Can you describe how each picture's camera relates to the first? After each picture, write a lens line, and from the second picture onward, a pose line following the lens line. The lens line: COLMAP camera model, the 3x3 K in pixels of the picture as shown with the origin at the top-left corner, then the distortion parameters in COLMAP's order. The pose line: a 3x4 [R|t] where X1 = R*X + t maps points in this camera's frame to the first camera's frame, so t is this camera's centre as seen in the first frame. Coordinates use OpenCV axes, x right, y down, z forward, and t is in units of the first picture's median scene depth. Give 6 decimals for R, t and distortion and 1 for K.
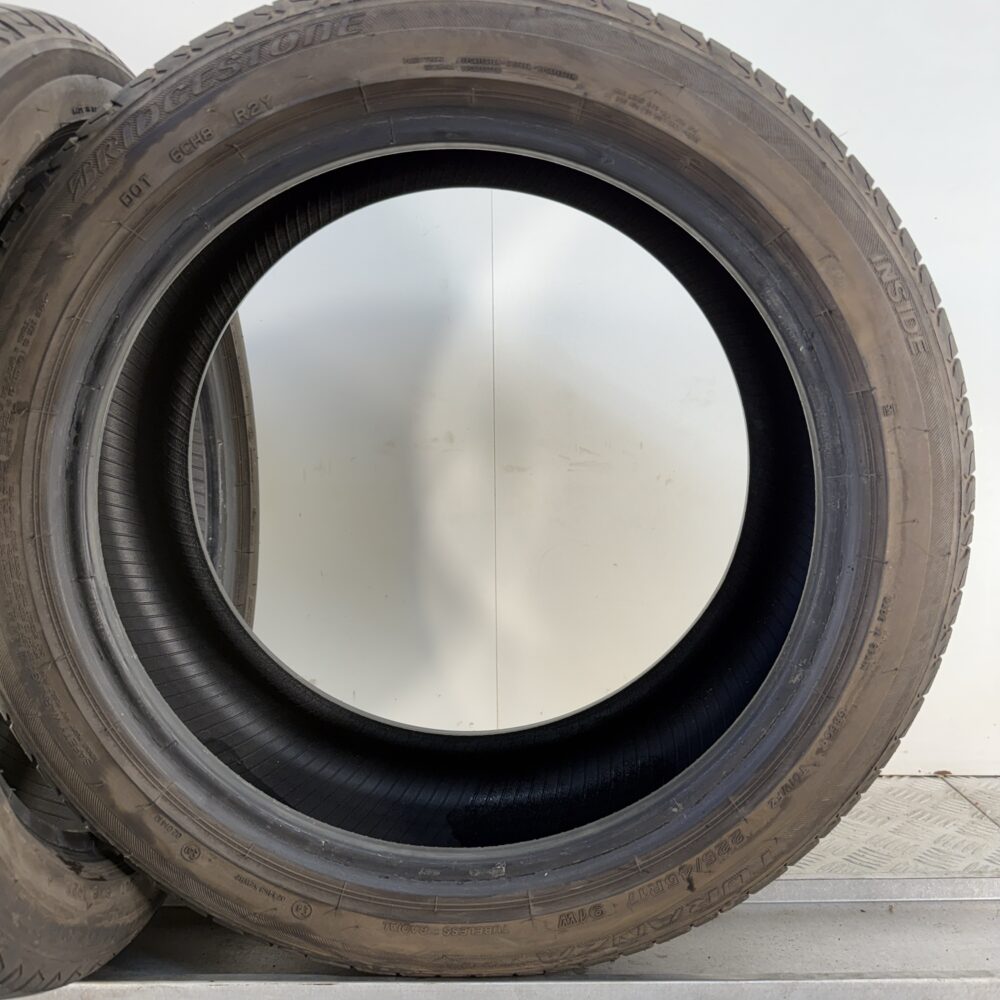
lens RADIAL K [[926.2, 0, 500.0], [0, 926.2, 500.0], [0, 0, 1]] dist [0.139538, -0.278143]
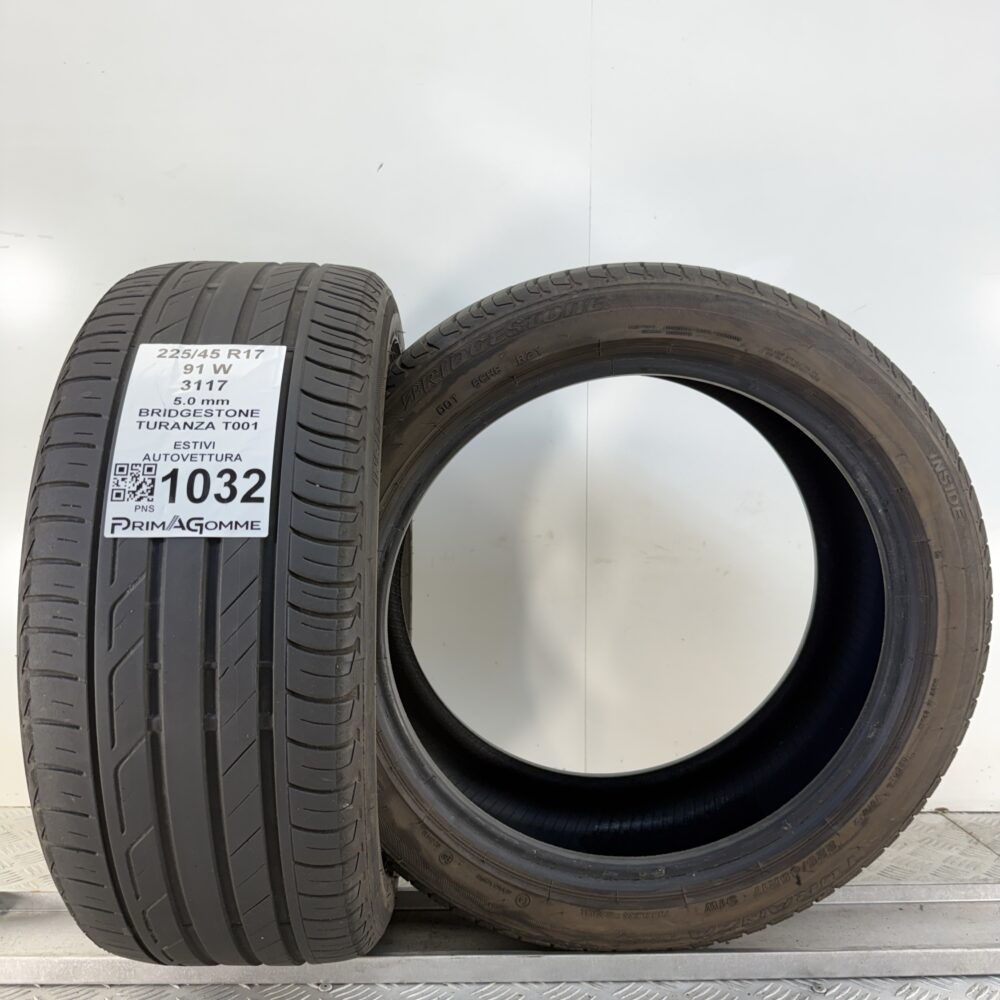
lens RADIAL K [[979.6, 0, 474.1], [0, 979.6, 501.0], [0, 0, 1]] dist [0.163740, -0.283432]
pose [[0.998168, 0.013595, 0.058960, -0.401209], [-0.011398, 0.999234, -0.037437, -0.106927], [-0.059424, 0.036697, 0.997558, -0.524632]]
